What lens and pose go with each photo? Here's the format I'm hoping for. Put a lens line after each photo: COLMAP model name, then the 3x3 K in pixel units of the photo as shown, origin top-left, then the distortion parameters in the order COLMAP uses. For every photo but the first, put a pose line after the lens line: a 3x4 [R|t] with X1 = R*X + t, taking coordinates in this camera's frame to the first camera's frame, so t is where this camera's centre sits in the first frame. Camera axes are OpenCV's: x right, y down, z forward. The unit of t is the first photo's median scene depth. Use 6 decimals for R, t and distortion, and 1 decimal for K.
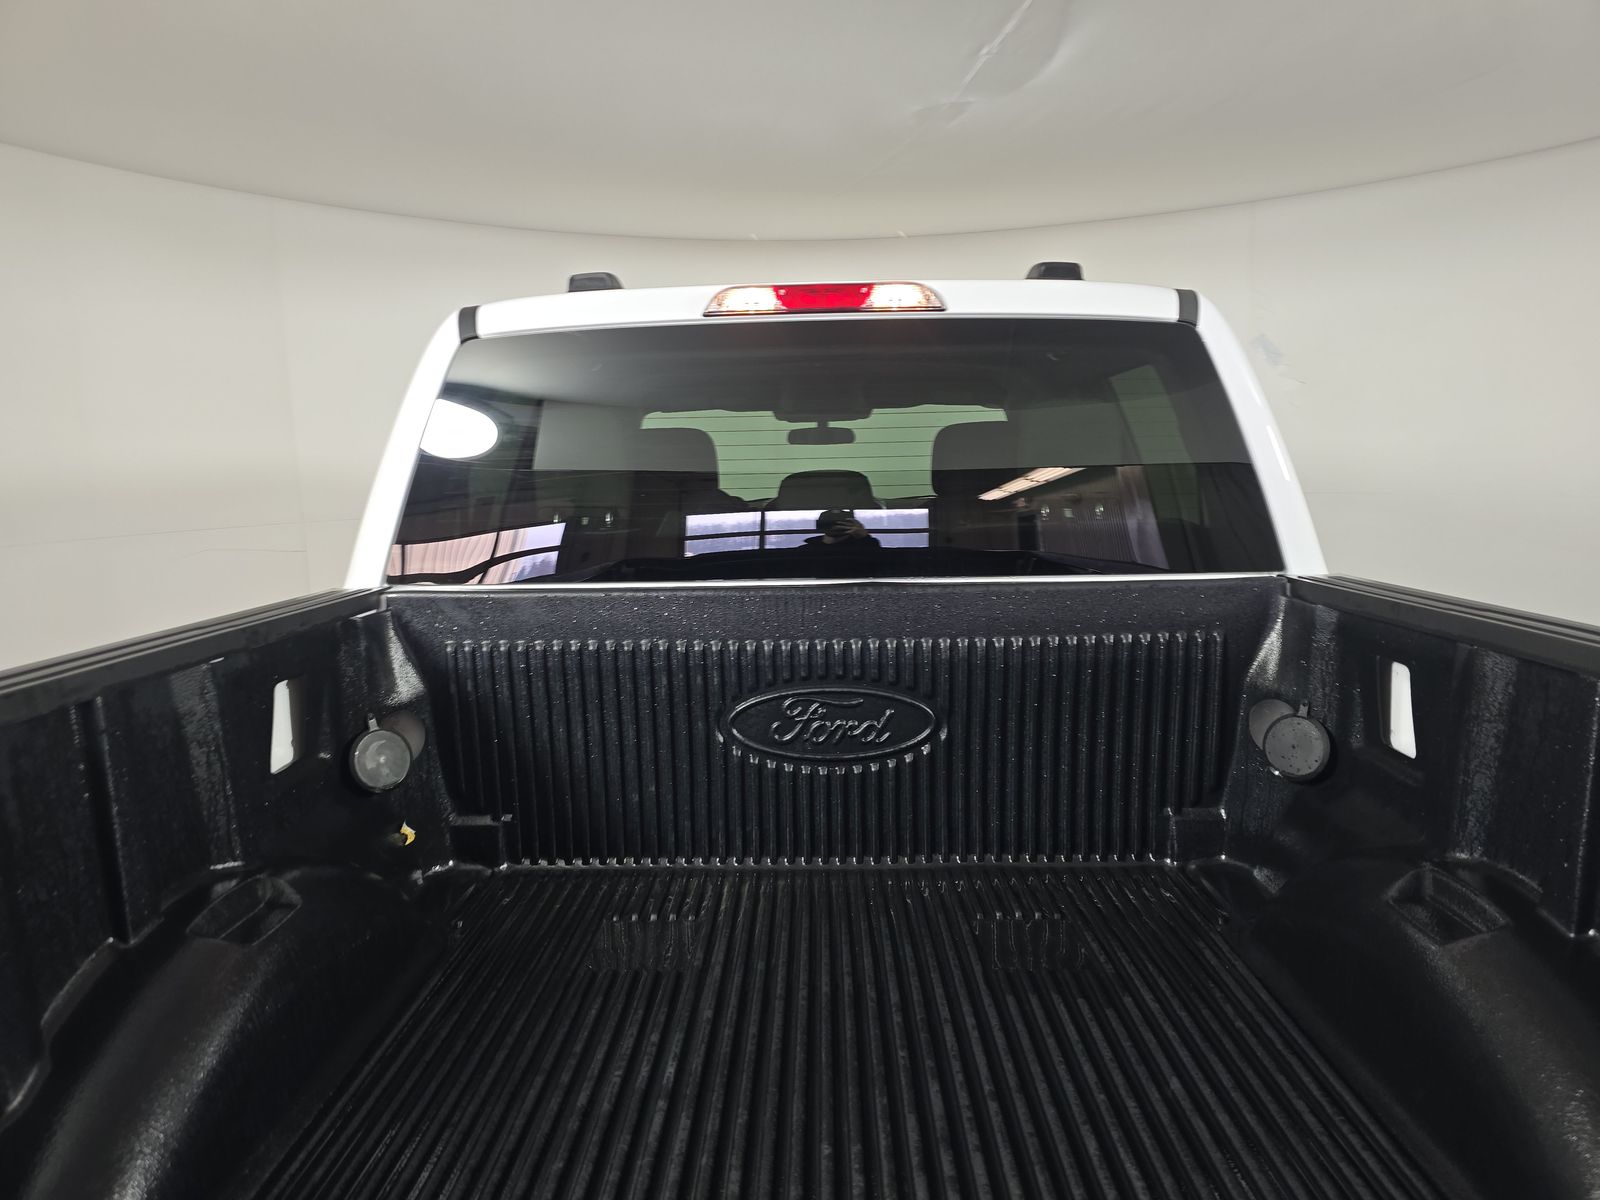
lens RADIAL K [[1075.7, 0, 794.2], [0, 1075.7, 601.9], [0, 0, 1]] dist [0.052705, -0.031223]
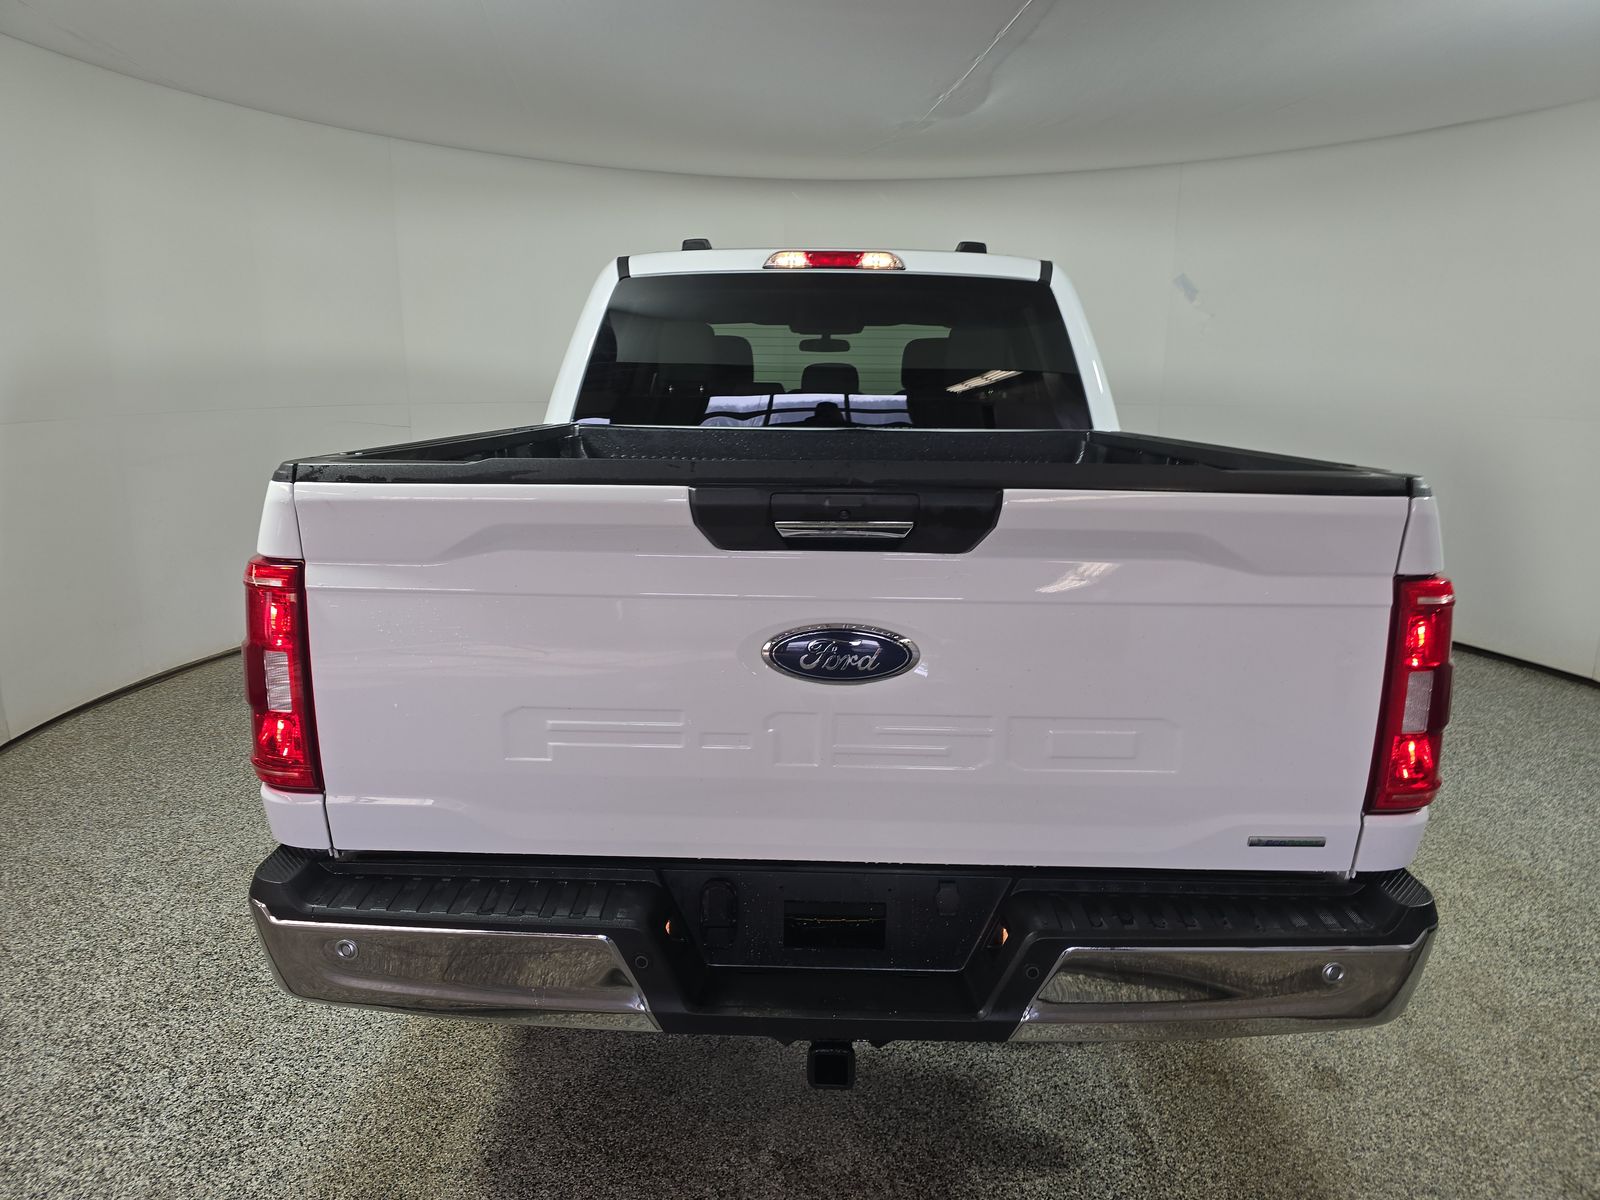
lens RADIAL K [[1075.7, 0, 793.4], [0, 1075.7, 597.3], [0, 0, 1]] dist [0.052705, -0.031223]
pose [[0.999507, 0.029642, 0.010315, -0.037620], [-0.030309, 0.996947, 0.071956, 0.125960], [-0.008151, -0.072233, 0.997354, -0.720188]]
